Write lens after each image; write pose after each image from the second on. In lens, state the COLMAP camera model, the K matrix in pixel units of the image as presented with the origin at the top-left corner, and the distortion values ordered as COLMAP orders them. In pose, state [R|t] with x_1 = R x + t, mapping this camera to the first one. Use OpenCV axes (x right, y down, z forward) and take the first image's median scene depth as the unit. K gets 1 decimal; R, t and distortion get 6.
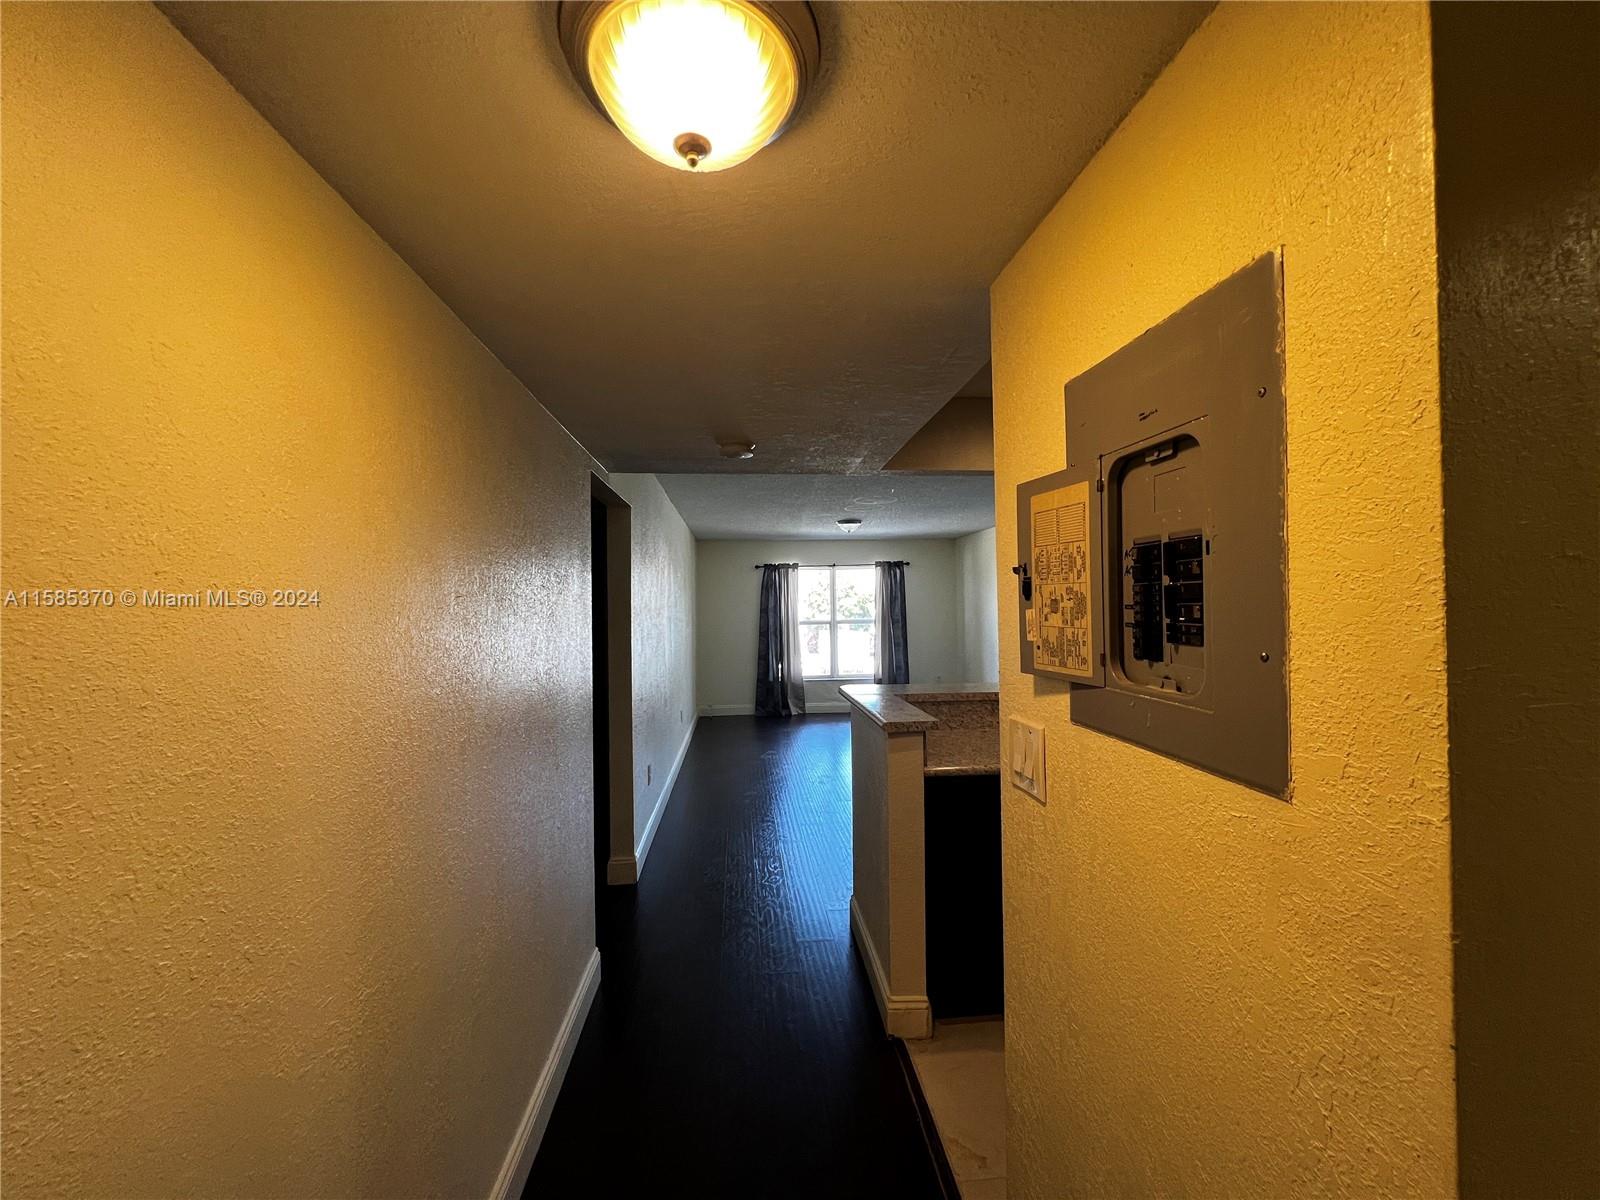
lens RADIAL K [[641.1, 0, 798.8], [0, 641.1, 599.1], [0, 0, 1]] dist [0.003114, -0.000137]
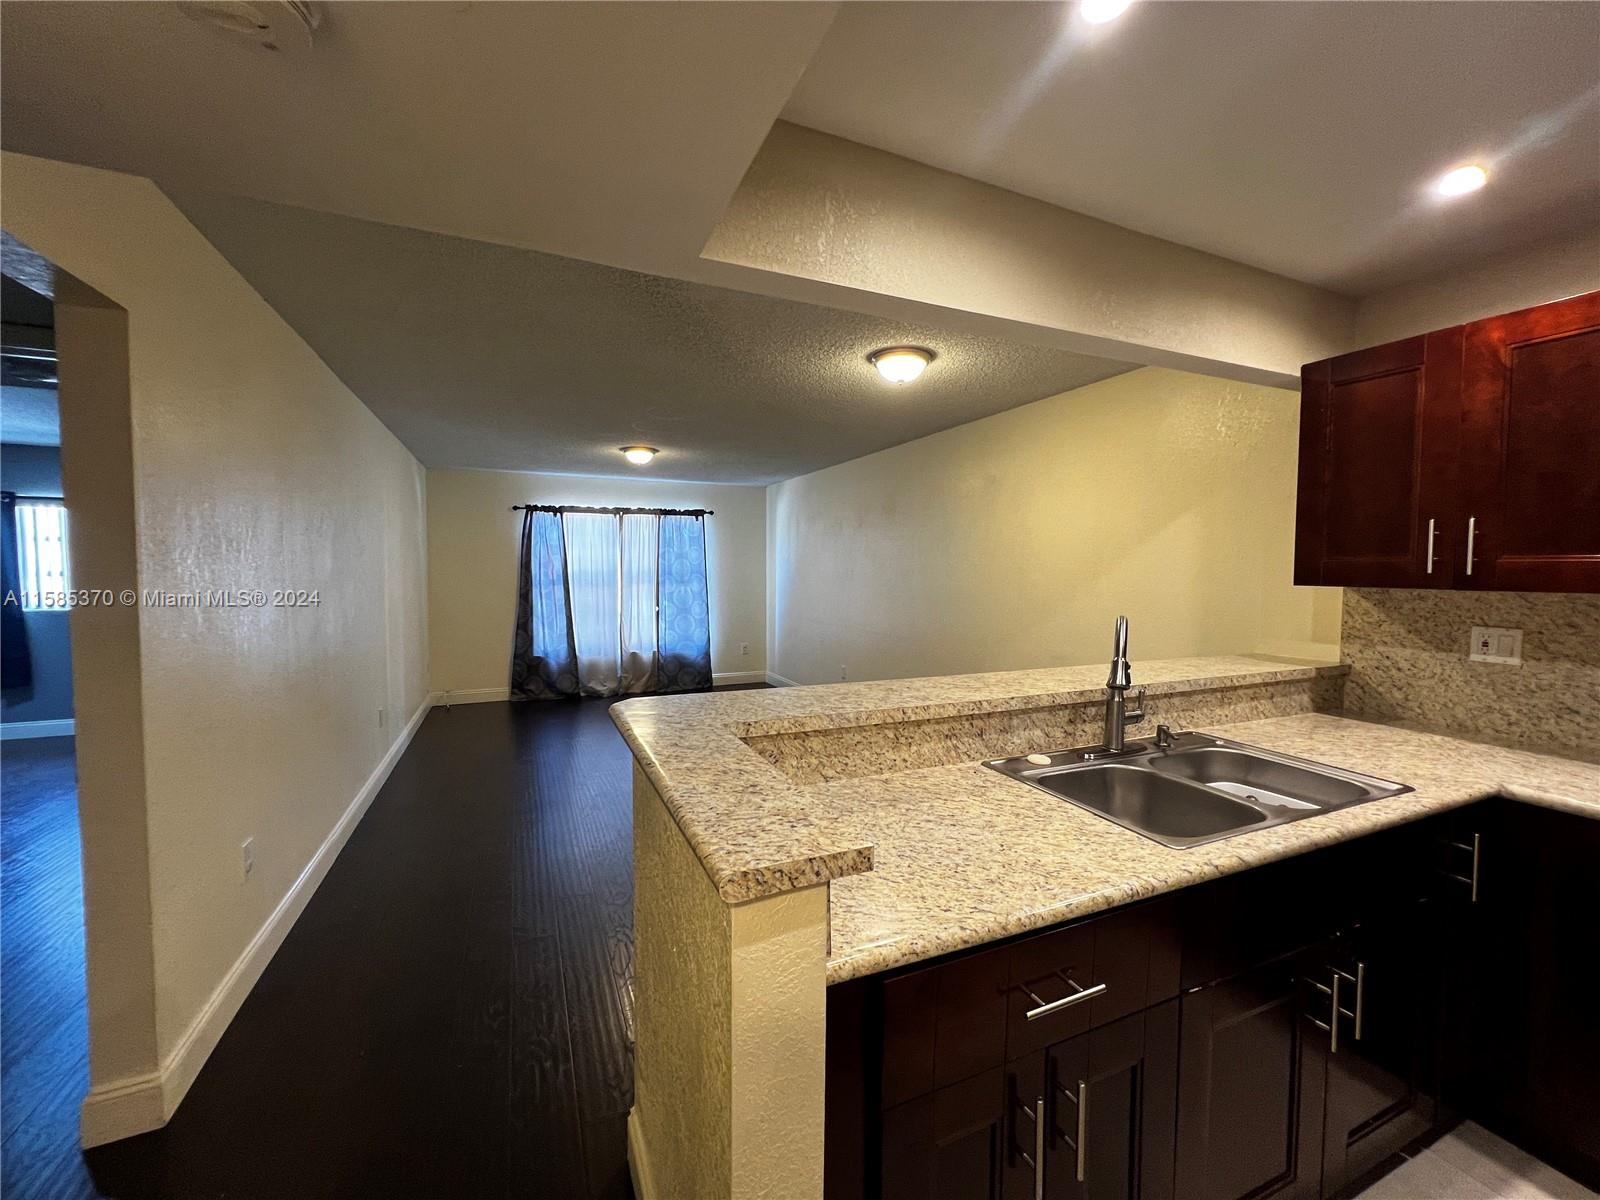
lens RADIAL K [[641.1, 0, 797.2], [0, 641.1, 595.6], [0, 0, 1]] dist [0.003114, -0.000137]
pose [[0.950717, 0.006532, 0.309992, 0.039842], [-0.022746, 0.998554, 0.048719, 0.019657], [-0.309225, -0.053369, 0.949490, 0.422701]]
